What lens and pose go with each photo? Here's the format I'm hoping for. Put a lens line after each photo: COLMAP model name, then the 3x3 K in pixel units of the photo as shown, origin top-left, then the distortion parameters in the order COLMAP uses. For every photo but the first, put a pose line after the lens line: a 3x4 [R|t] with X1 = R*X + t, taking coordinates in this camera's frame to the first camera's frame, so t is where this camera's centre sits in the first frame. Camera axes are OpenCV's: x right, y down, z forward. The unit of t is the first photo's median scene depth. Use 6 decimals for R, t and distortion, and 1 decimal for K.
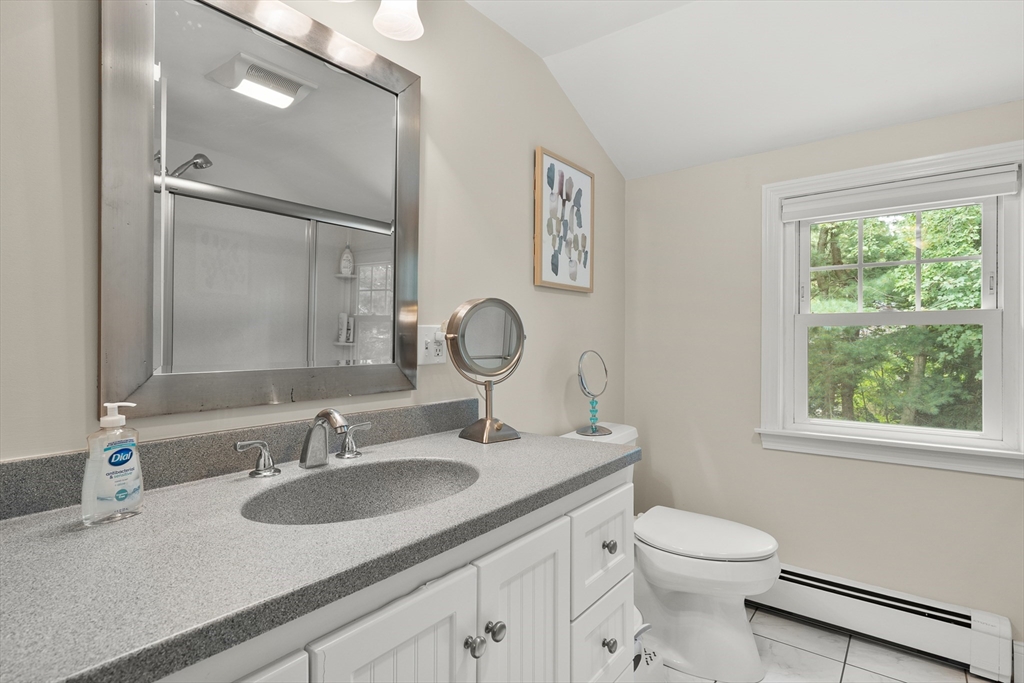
lens RADIAL K [[523.9, 0, 511.7], [0, 523.9, 340.2], [0, 0, 1]] dist [-0.000679, 0.001617]
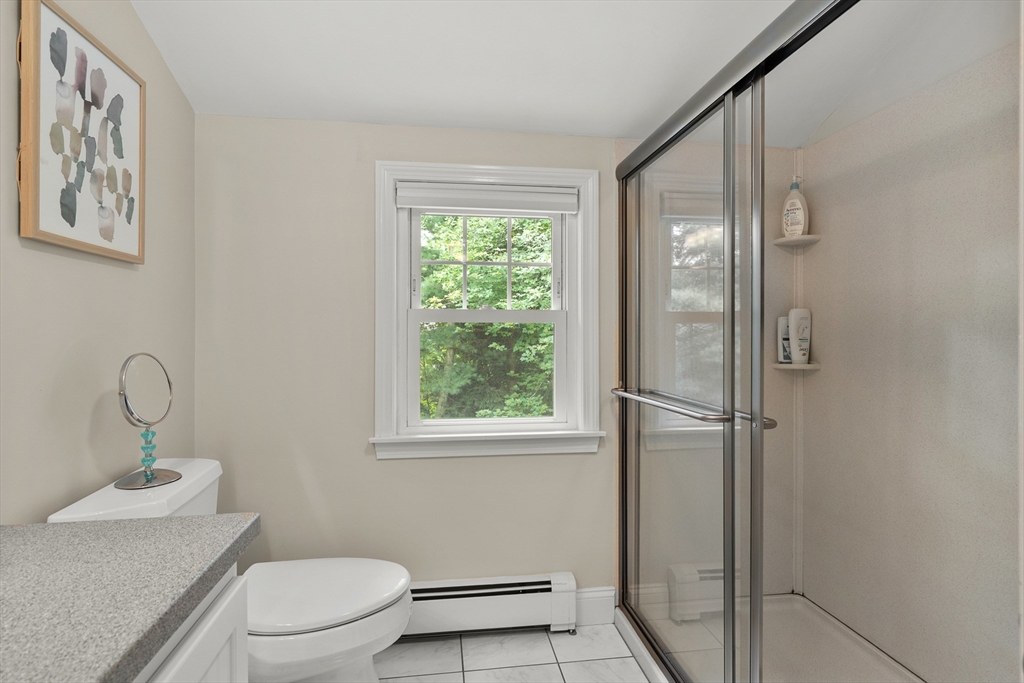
lens RADIAL K [[523.9, 0, 513.9], [0, 523.9, 338.7], [0, 0, 1]] dist [-0.000679, 0.001617]
pose [[0.699367, -0.003084, 0.714756, 0.011598], [-0.001568, 0.999982, 0.005849, -0.002305], [-0.714761, -0.005211, 0.699349, 0.230874]]
